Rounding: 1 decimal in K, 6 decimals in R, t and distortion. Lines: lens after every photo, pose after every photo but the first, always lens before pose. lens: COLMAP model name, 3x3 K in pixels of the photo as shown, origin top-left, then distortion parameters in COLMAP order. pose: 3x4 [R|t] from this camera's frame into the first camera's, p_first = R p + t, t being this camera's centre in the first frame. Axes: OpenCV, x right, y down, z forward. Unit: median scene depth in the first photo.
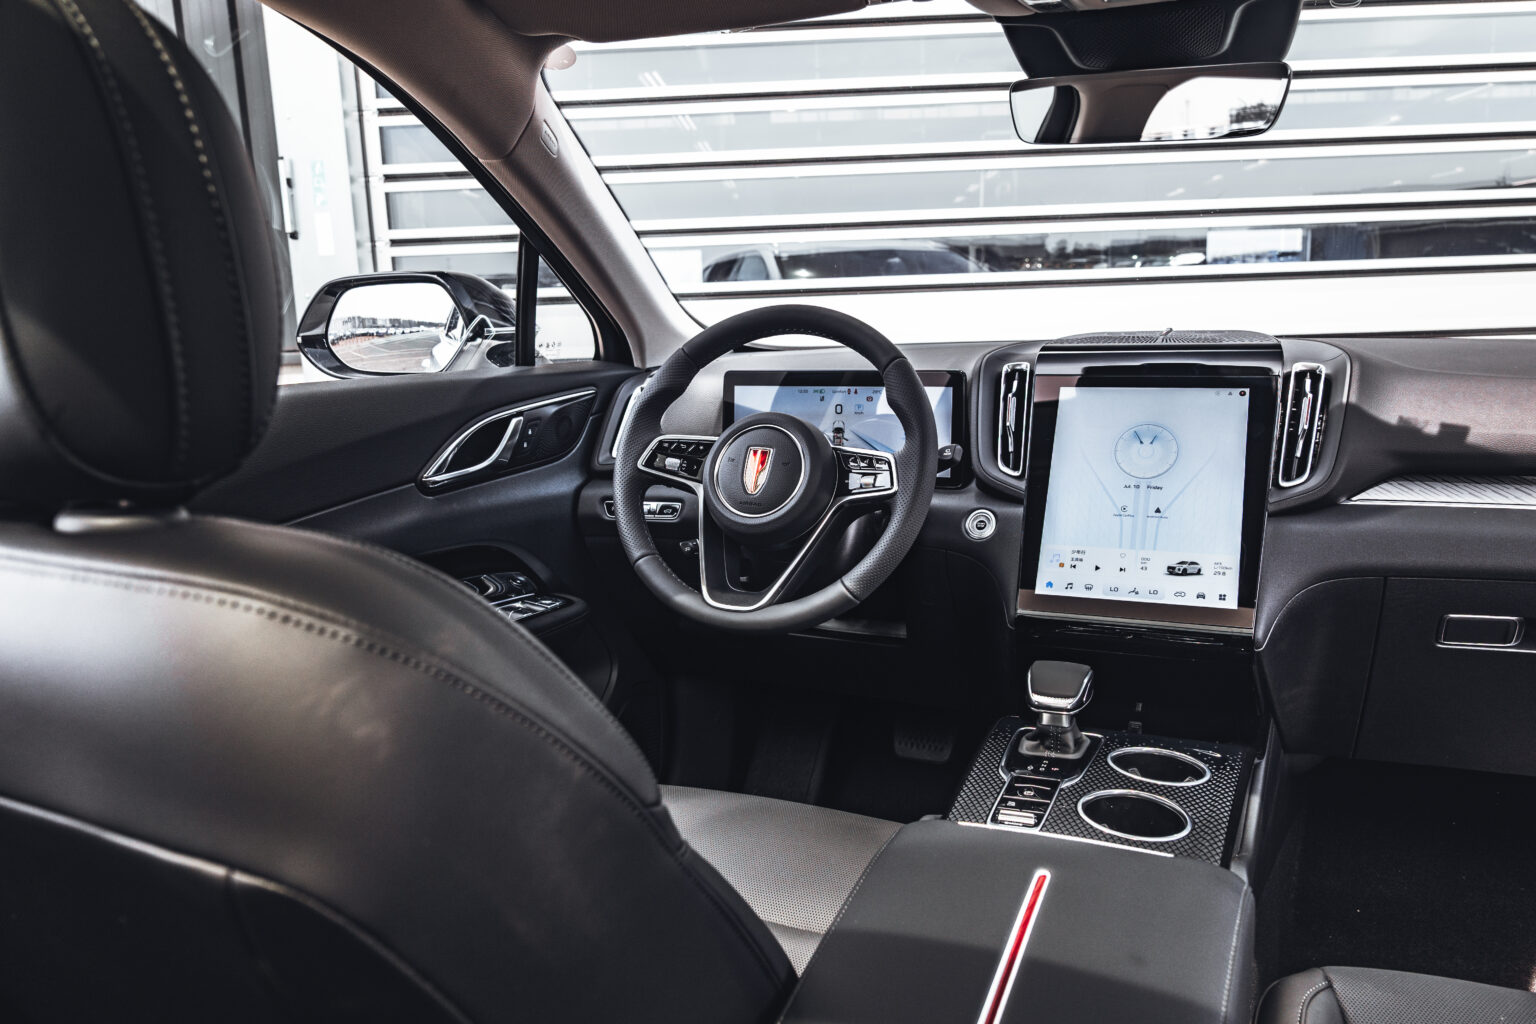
lens RADIAL K [[1069.0, 0, 809.6], [0, 1069.0, 520.8], [0, 0, 1]] dist [-0.005900, -0.001116]
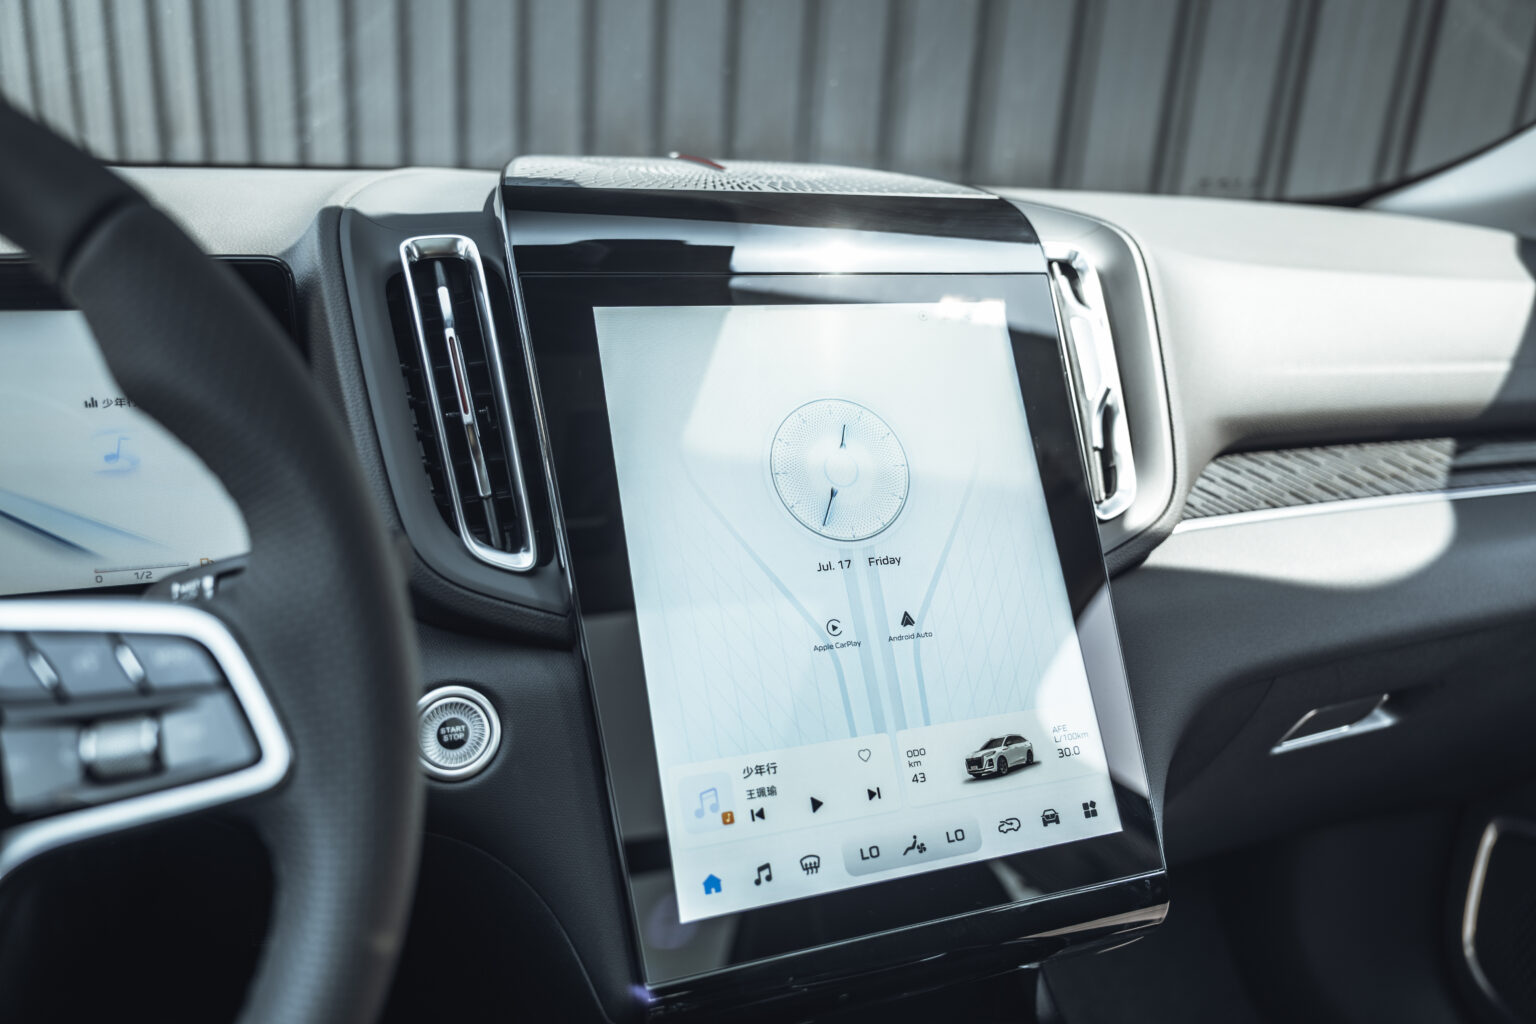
lens RADIAL K [[1203.3, 0, 768.0], [0, 1203.3, 512.0], [0, 0, 1]] dist [-0.002323, -0.000181]
pose [[0.724544, -0.150562, 0.672583, -0.011675], [0.079320, 0.987580, 0.135627, -0.115532], [-0.684649, -0.044919, 0.727487, 0.707251]]
